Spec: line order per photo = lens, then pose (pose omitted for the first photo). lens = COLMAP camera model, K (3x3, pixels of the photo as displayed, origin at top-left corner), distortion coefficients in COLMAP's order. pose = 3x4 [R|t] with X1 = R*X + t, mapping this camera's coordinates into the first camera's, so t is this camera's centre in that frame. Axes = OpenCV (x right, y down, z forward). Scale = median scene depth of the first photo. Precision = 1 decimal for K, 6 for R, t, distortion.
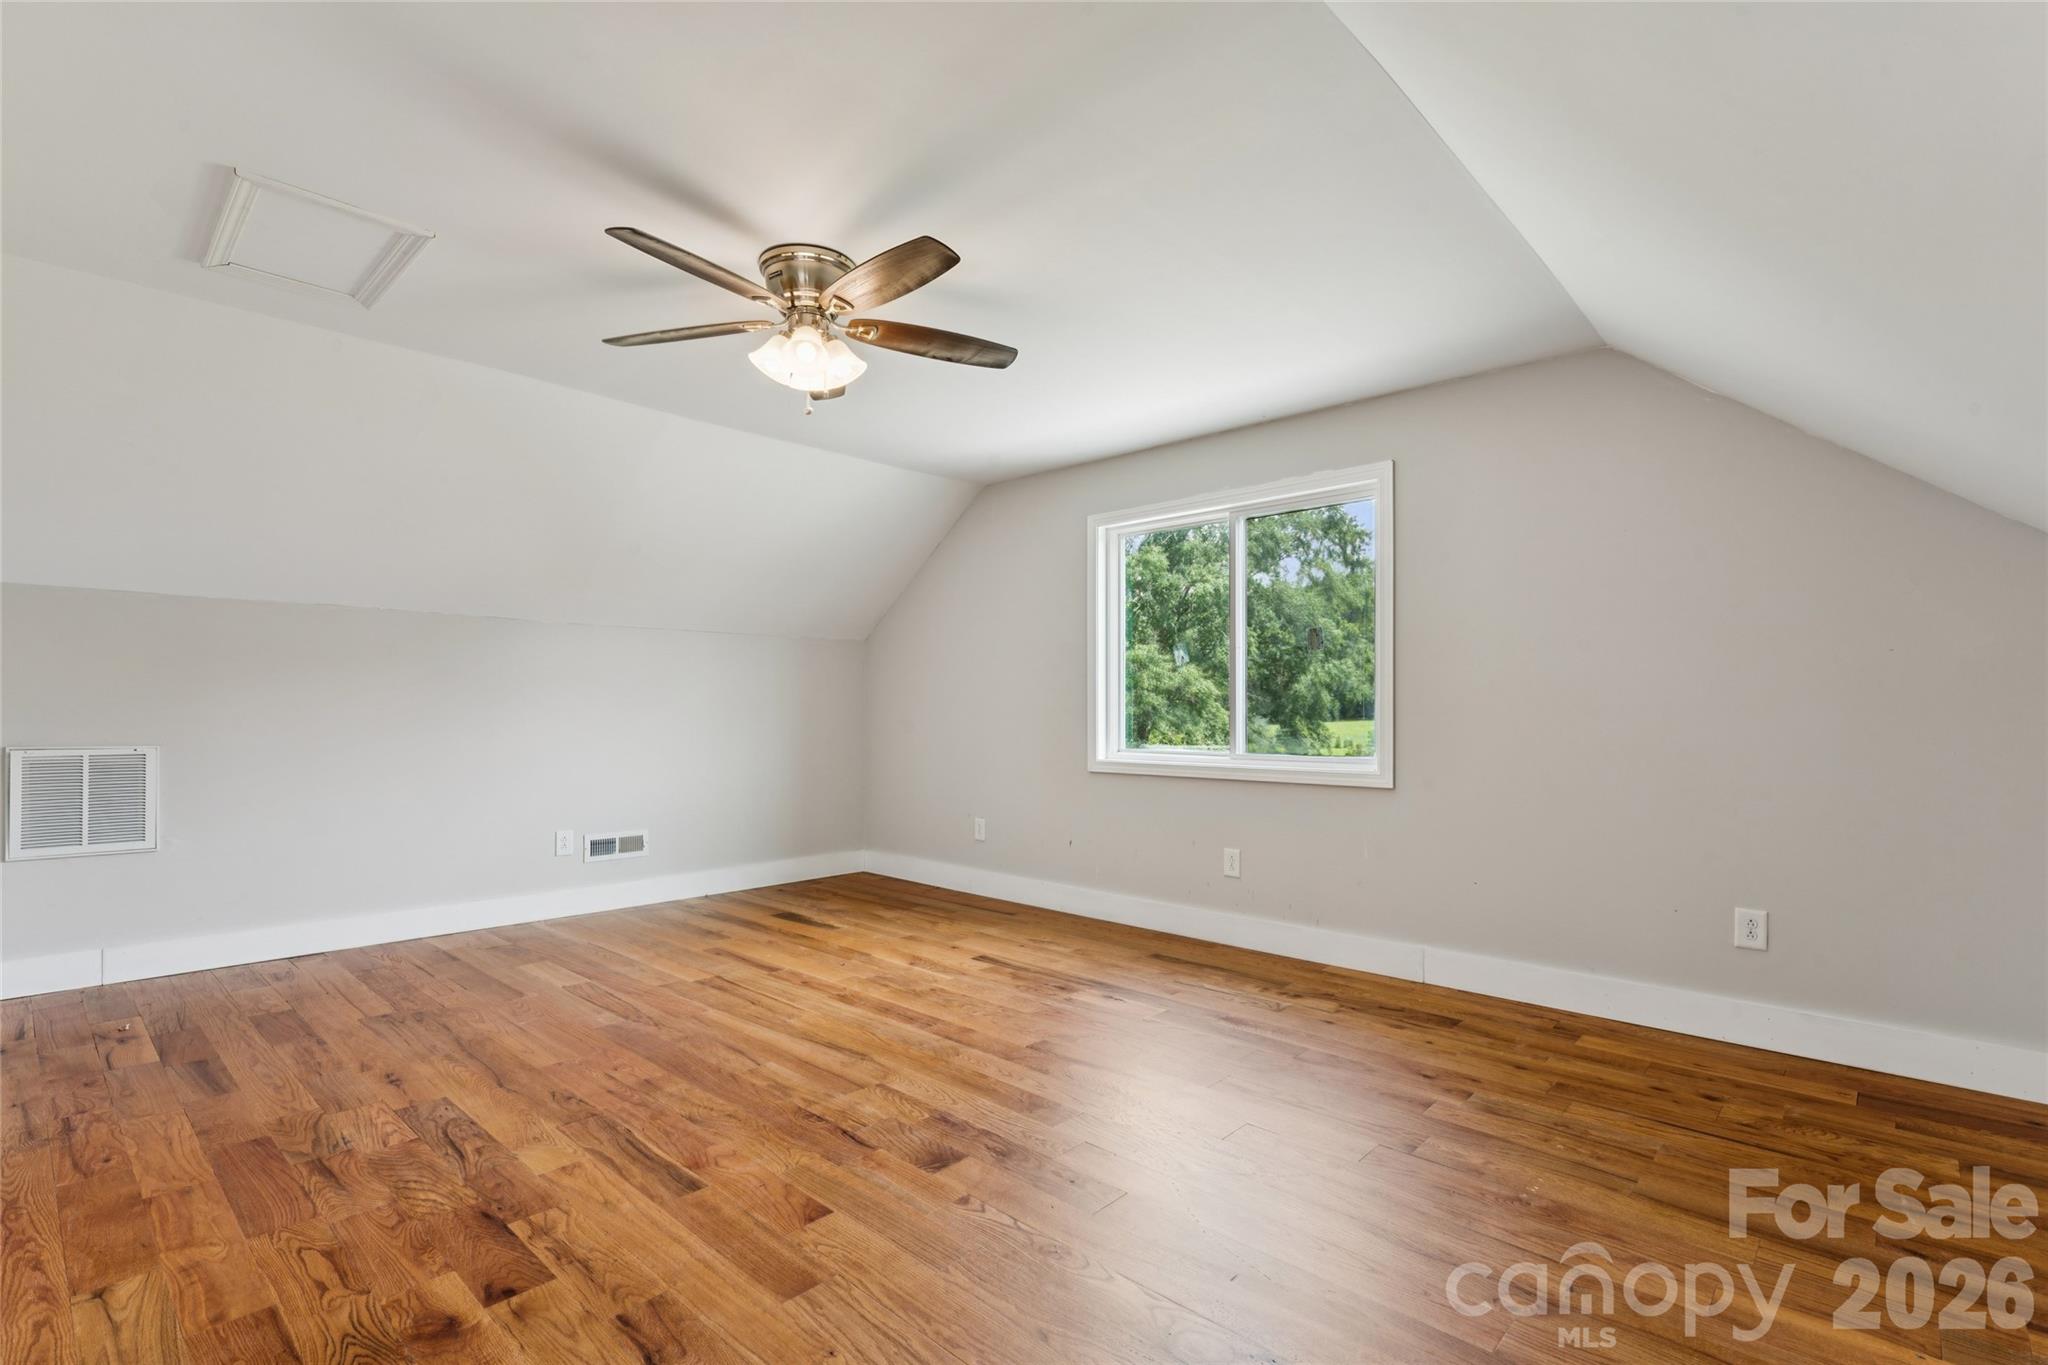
lens RADIAL K [[946.5, 0, 1023.5], [0, 946.5, 691.8], [0, 0, 1]] dist [-0.003148, -0.000981]
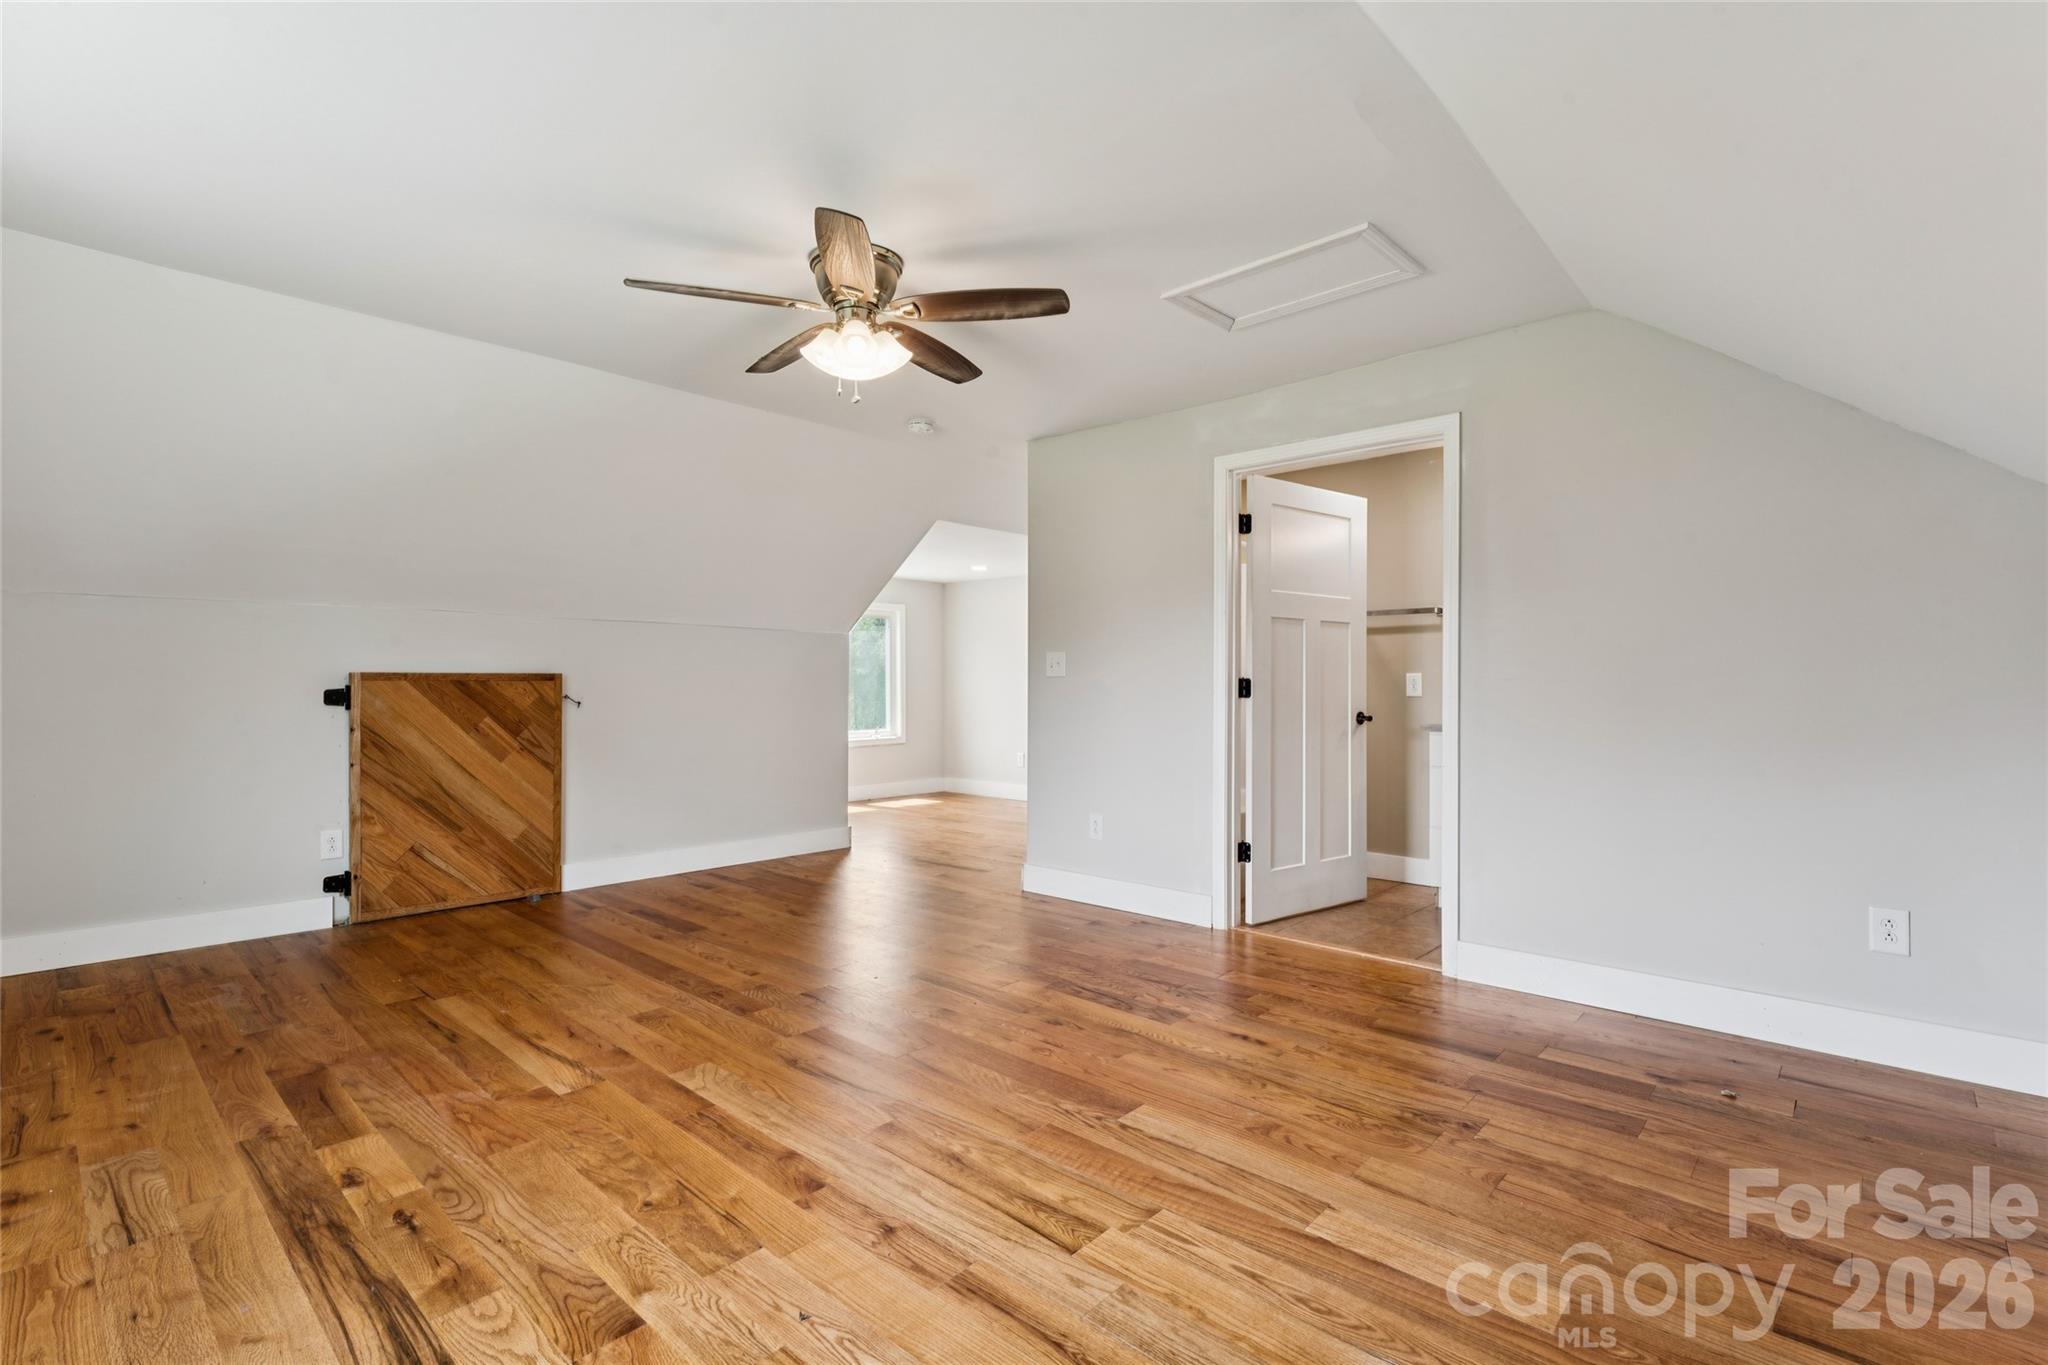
lens RADIAL K [[946.5, 0, 1024.3], [0, 946.5, 683.9], [0, 0, 1]] dist [-0.003148, -0.000981]
pose [[-0.999986, -0.001544, 0.005011, -0.350210], [-0.001614, 0.999901, -0.013958, 0.025465], [-0.004989, -0.013966, -0.999890, 1.706892]]
